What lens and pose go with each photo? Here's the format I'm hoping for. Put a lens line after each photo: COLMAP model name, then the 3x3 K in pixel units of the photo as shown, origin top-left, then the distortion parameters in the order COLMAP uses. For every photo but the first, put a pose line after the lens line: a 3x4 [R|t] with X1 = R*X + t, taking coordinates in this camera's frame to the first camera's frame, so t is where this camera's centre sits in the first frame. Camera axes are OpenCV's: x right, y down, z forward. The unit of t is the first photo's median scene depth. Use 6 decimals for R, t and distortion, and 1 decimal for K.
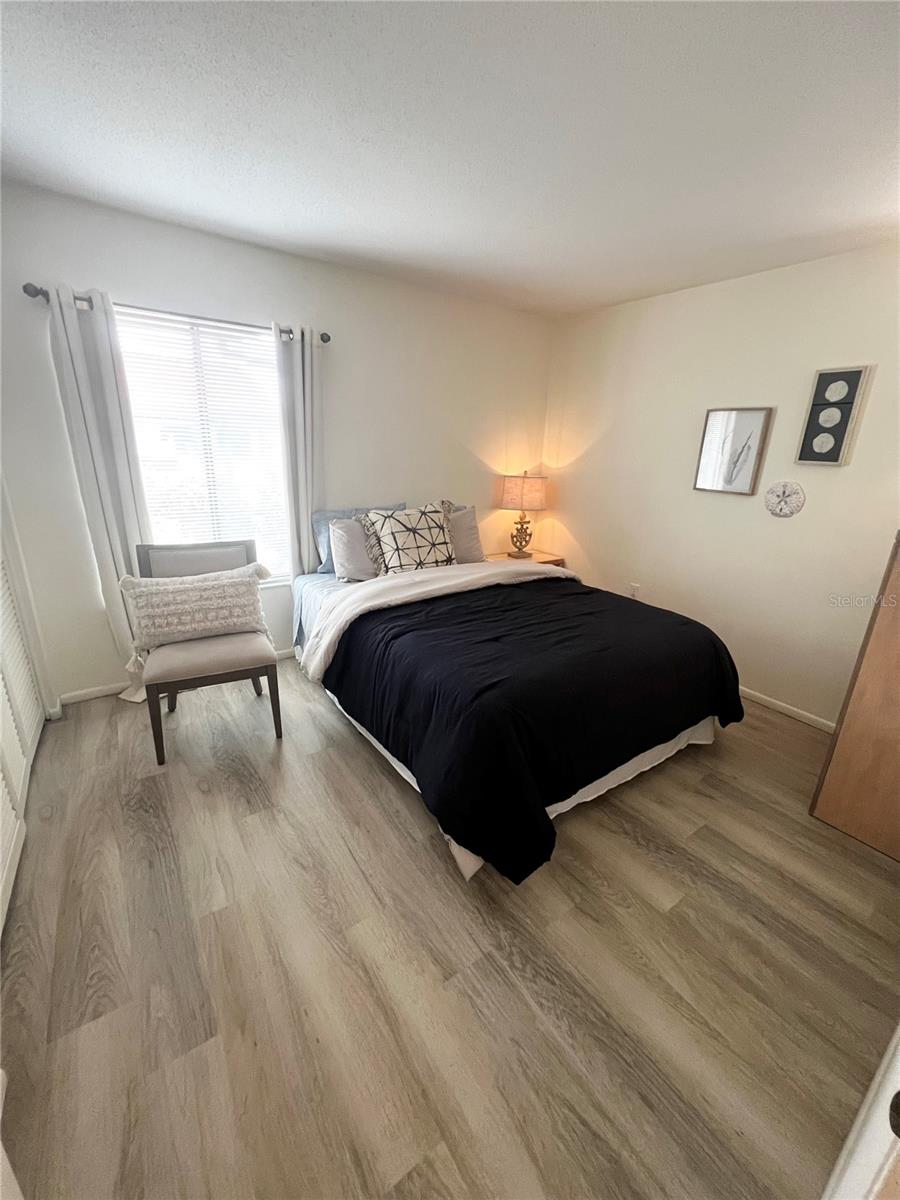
lens RADIAL K [[484.5, 0, 455.1], [0, 484.5, 597.4], [0, 0, 1]] dist [-0.009001, -0.000390]
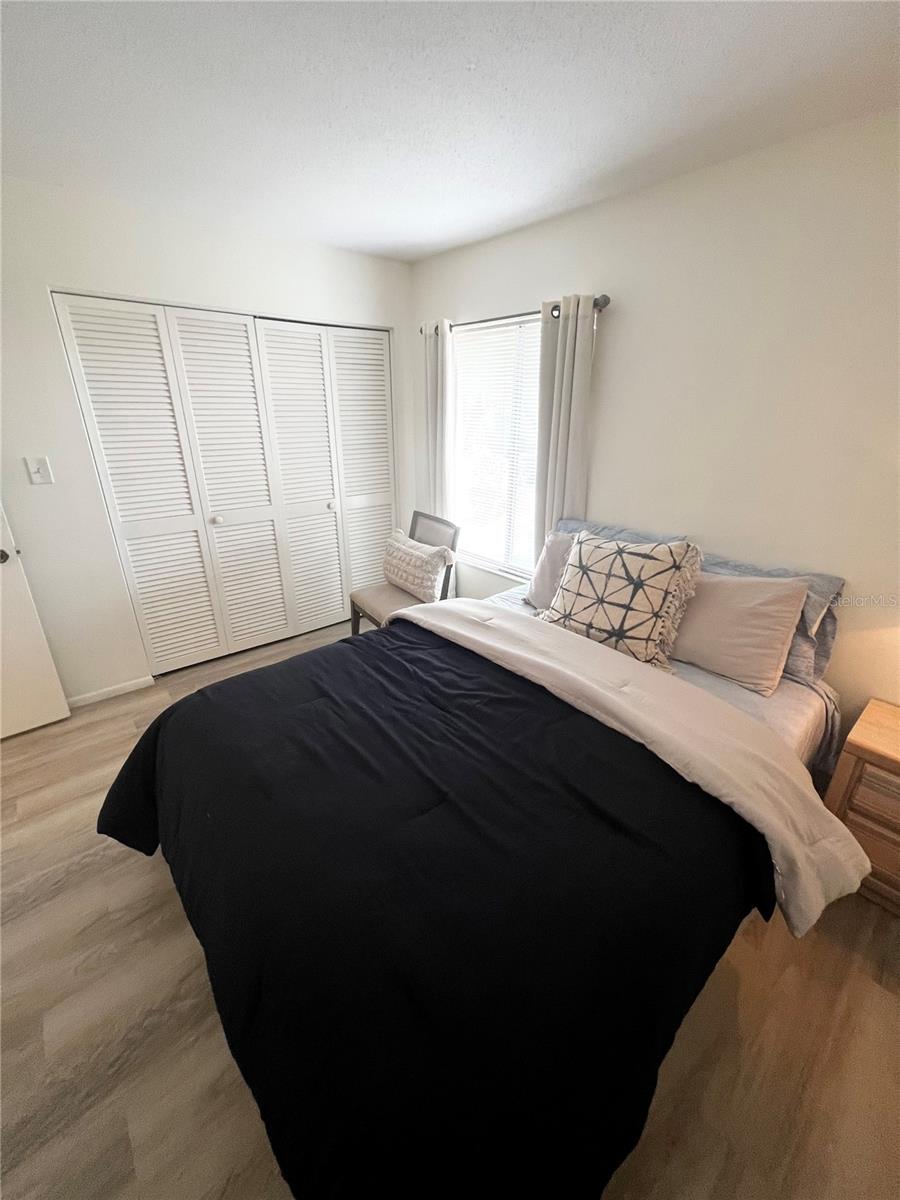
lens RADIAL K [[484.5, 0, 455.1], [0, 484.5, 597.4], [0, 0, 1]] dist [-0.009001, -0.000390]
pose [[0.096443, 0.332773, -0.938062, 0.673390], [-0.306049, 0.906712, 0.290186, -0.299506], [0.947118, 0.259106, 0.189291, 0.862701]]
